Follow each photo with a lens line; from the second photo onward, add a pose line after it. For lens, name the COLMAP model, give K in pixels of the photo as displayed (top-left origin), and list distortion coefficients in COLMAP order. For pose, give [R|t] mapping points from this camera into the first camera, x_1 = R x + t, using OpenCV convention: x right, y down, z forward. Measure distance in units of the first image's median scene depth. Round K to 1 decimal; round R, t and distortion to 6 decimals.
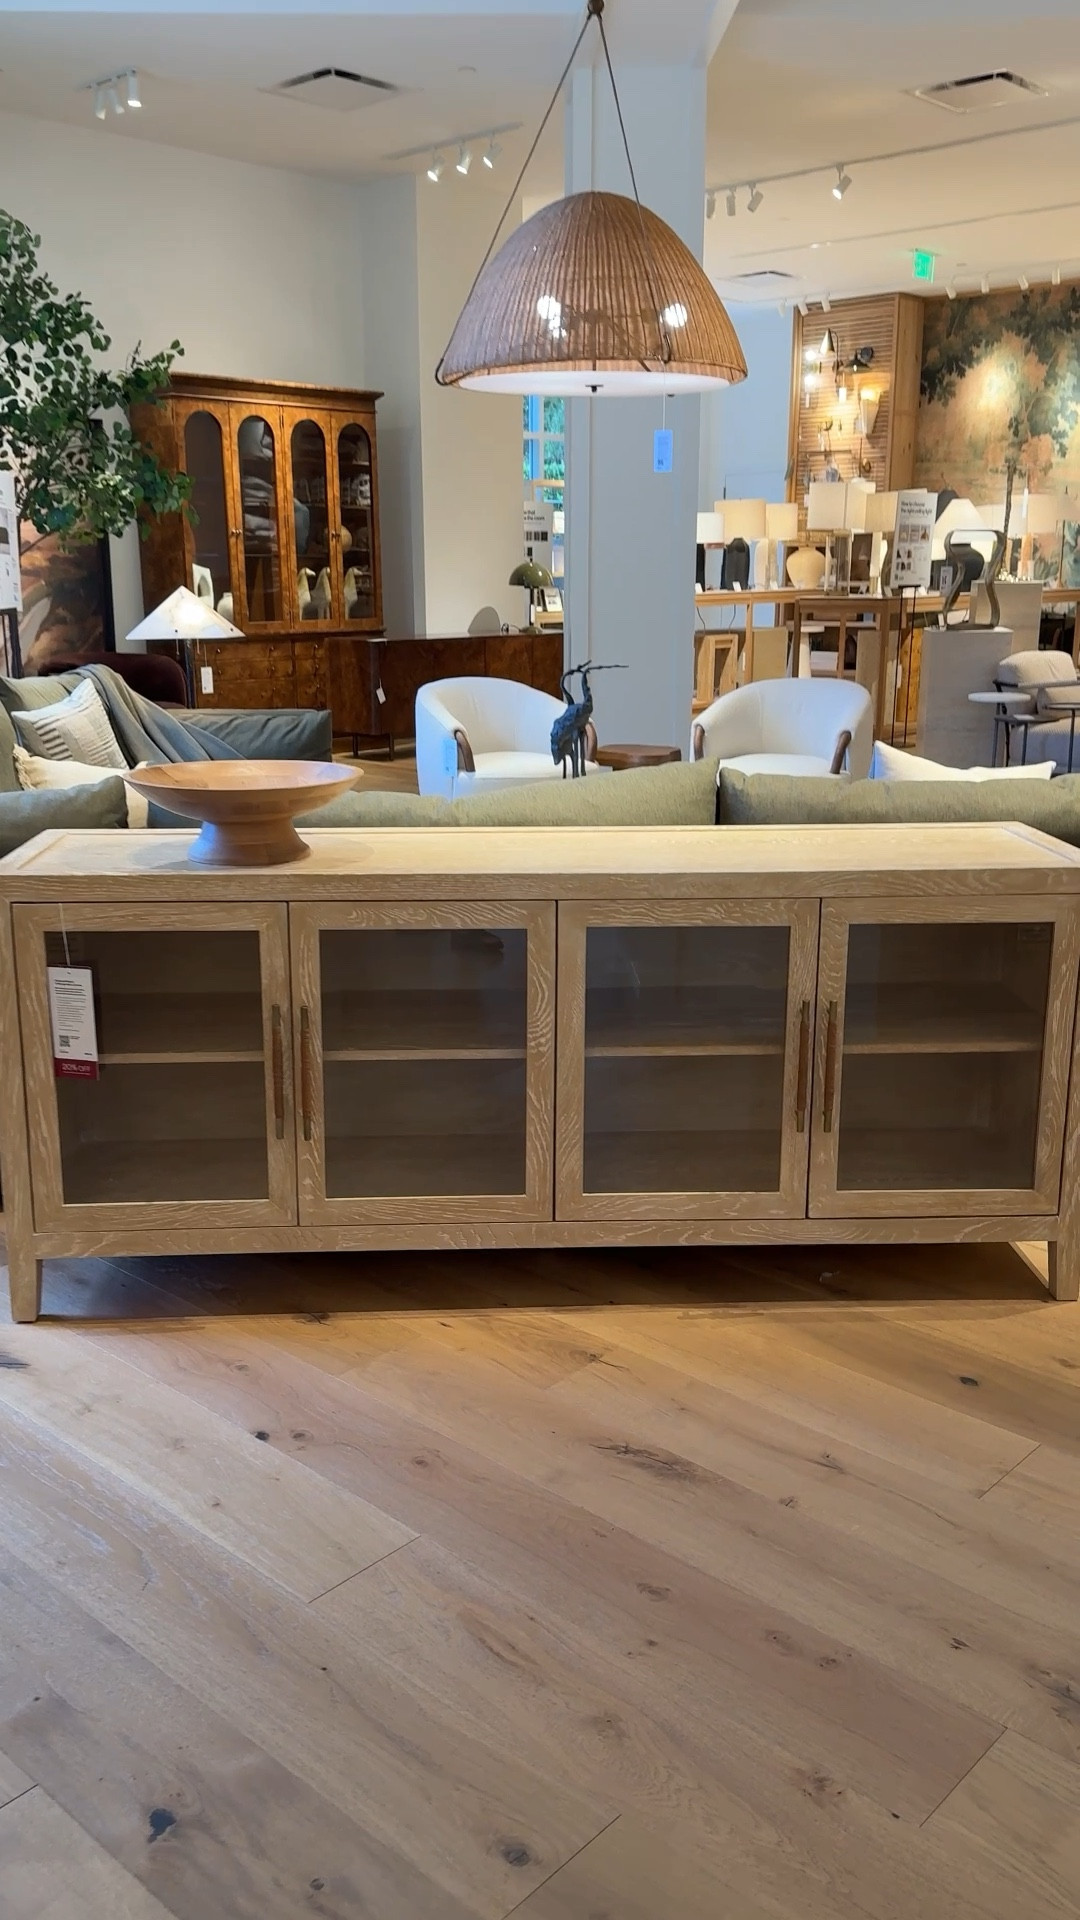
lens RADIAL K [[1595.3, 0, 575.1], [0, 1595.3, 963.9], [0, 0, 1]] dist [0.001495, -0.072921]
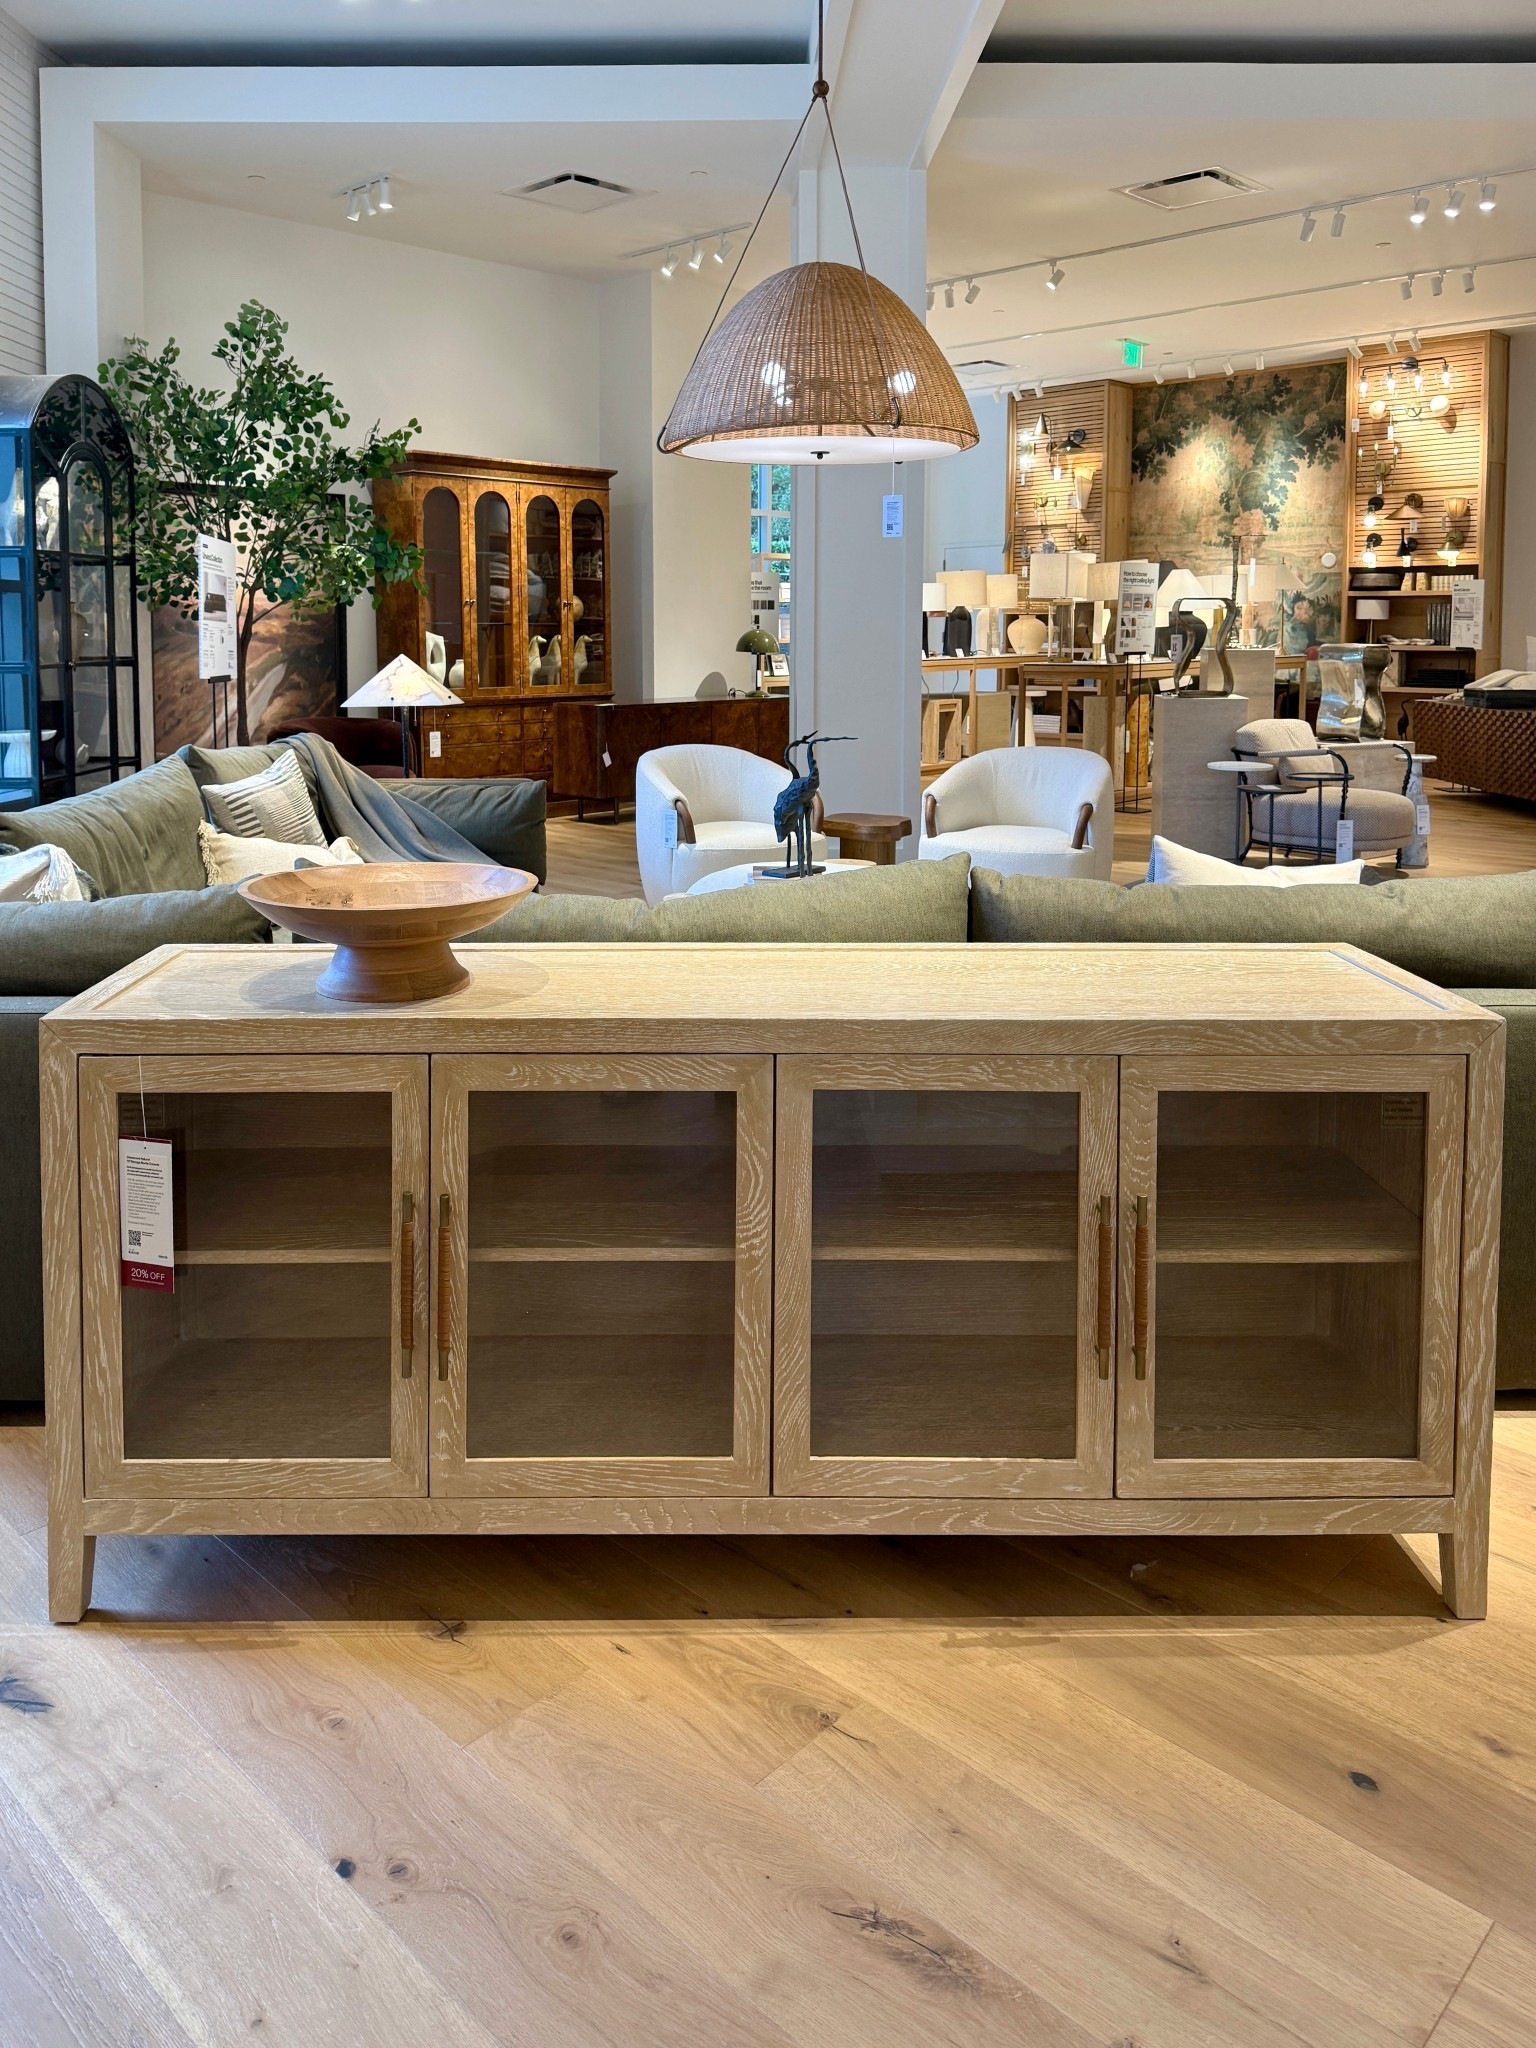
lens RADIAL K [[2874.5, 0, 836.3], [0, 2874.5, 1025.6], [0, 0, 1]] dist [-0.102204, 0.029749]
pose [[0.999889, -0.001218, 0.014862, -0.004487], [0.002803, 0.994246, -0.107088, 0.172131], [-0.014646, 0.107118, 0.994138, -0.697448]]
